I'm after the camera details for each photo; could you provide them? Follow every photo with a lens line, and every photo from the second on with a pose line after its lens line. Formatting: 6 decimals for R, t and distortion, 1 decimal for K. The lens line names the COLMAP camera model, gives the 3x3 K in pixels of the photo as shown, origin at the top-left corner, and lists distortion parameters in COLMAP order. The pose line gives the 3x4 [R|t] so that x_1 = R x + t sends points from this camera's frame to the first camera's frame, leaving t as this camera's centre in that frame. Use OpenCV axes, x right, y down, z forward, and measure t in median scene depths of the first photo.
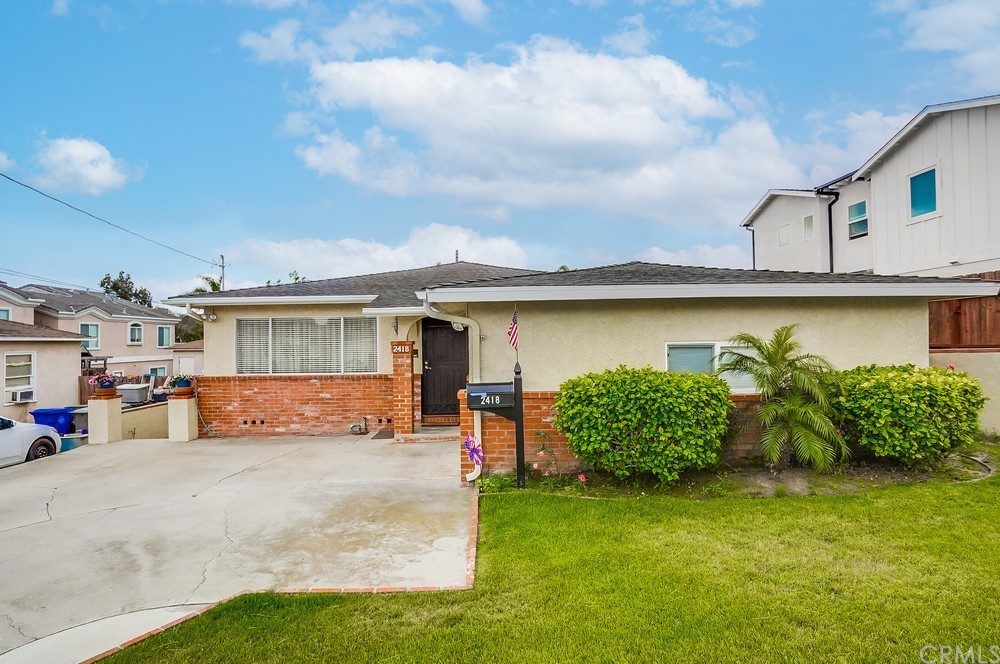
lens RADIAL K [[506.5, 0, 498.5], [0, 506.5, 335.0], [0, 0, 1]] dist [-0.047153, 0.016863]
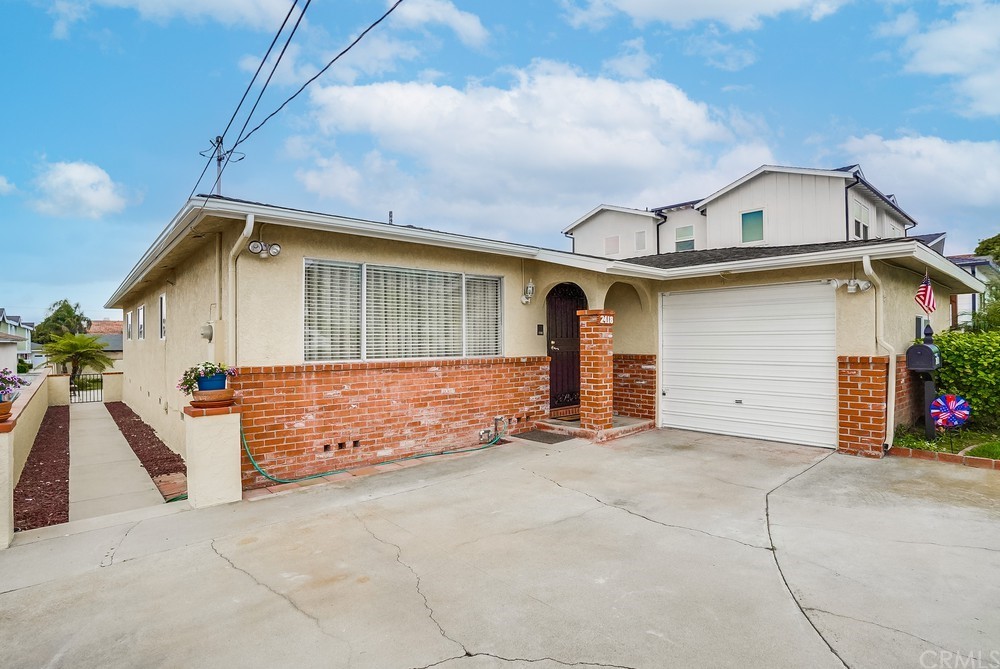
lens RADIAL K [[506.5, 0, 501.9], [0, 506.5, 336.0], [0, 0, 1]] dist [-0.047153, 0.016863]
pose [[0.766969, 0.013195, 0.641548, -0.715799], [-0.009163, 0.999912, -0.009611, 0.054362], [-0.641618, 0.001493, 0.767023, 0.448802]]
